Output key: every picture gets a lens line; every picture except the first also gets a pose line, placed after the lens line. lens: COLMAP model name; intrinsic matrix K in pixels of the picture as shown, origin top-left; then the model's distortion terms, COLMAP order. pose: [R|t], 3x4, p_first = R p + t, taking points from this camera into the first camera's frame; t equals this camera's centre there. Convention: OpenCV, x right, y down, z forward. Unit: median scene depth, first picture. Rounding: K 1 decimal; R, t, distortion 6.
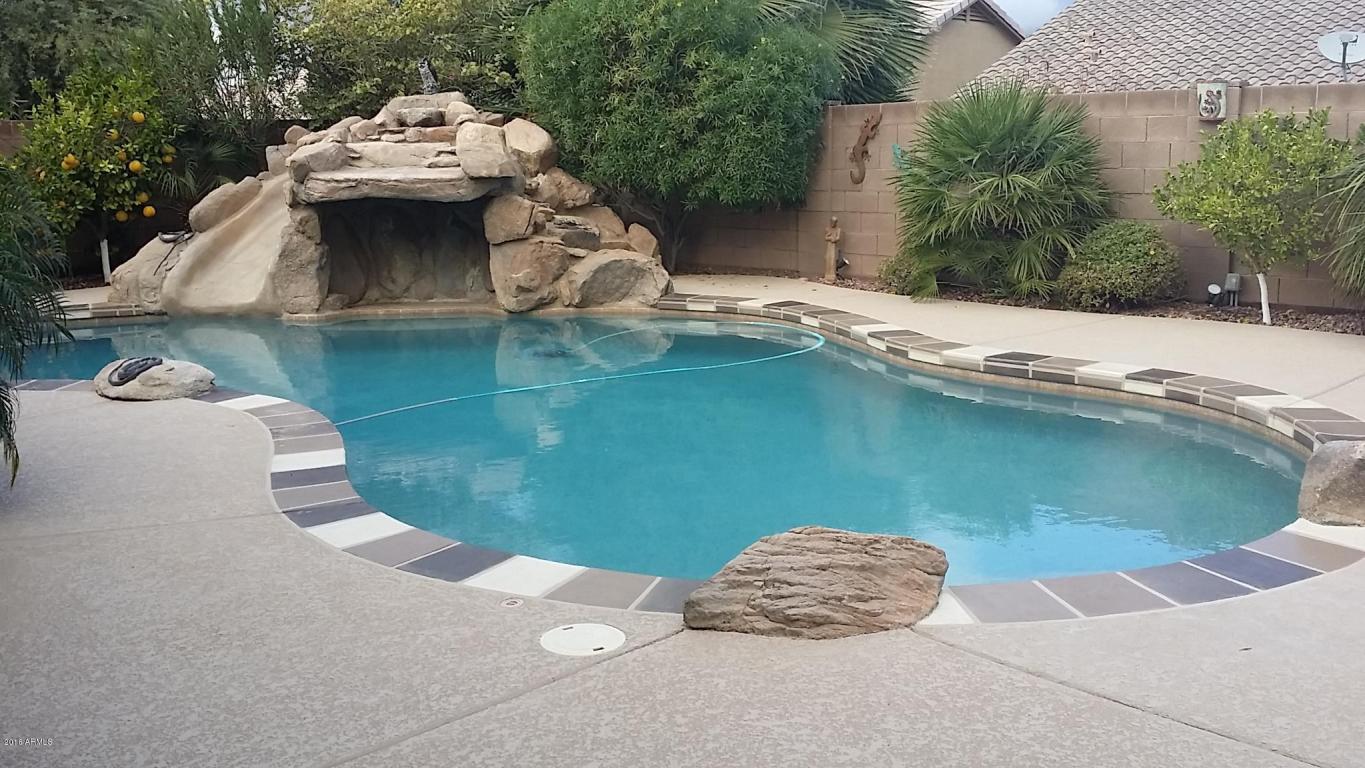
lens RADIAL K [[1254.6, 0, 682.5], [0, 1254.6, 385.2], [0, 0, 1]] dist [0.018185, 0.000000]
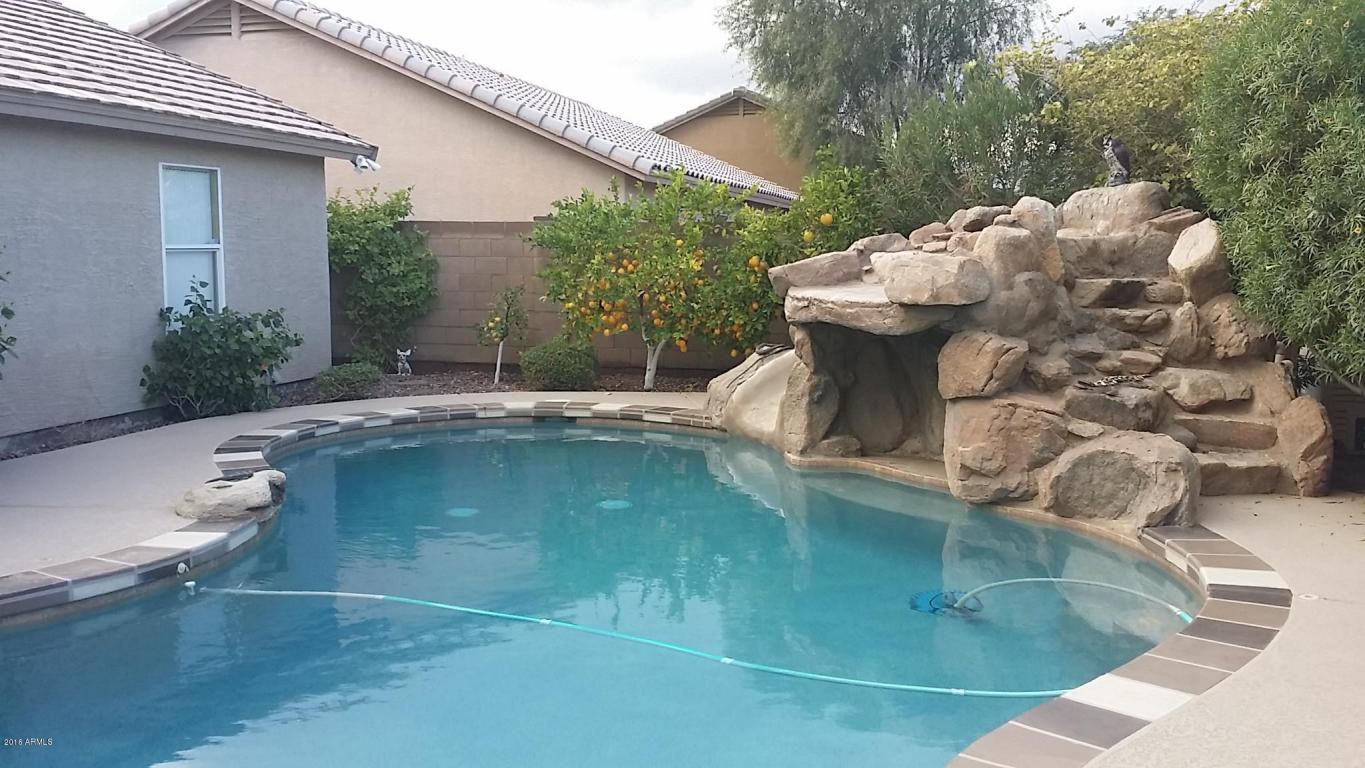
lens RADIAL K [[1254.6, 0, 682.6], [0, 1254.6, 382.7], [0, 0, 1]] dist [0.018185, 0.000000]
pose [[0.425509, 0.110237, -0.898215, 0.404872], [-0.175158, 0.983816, 0.037766, -0.120889], [0.887841, 0.141260, 0.437931, 0.559406]]
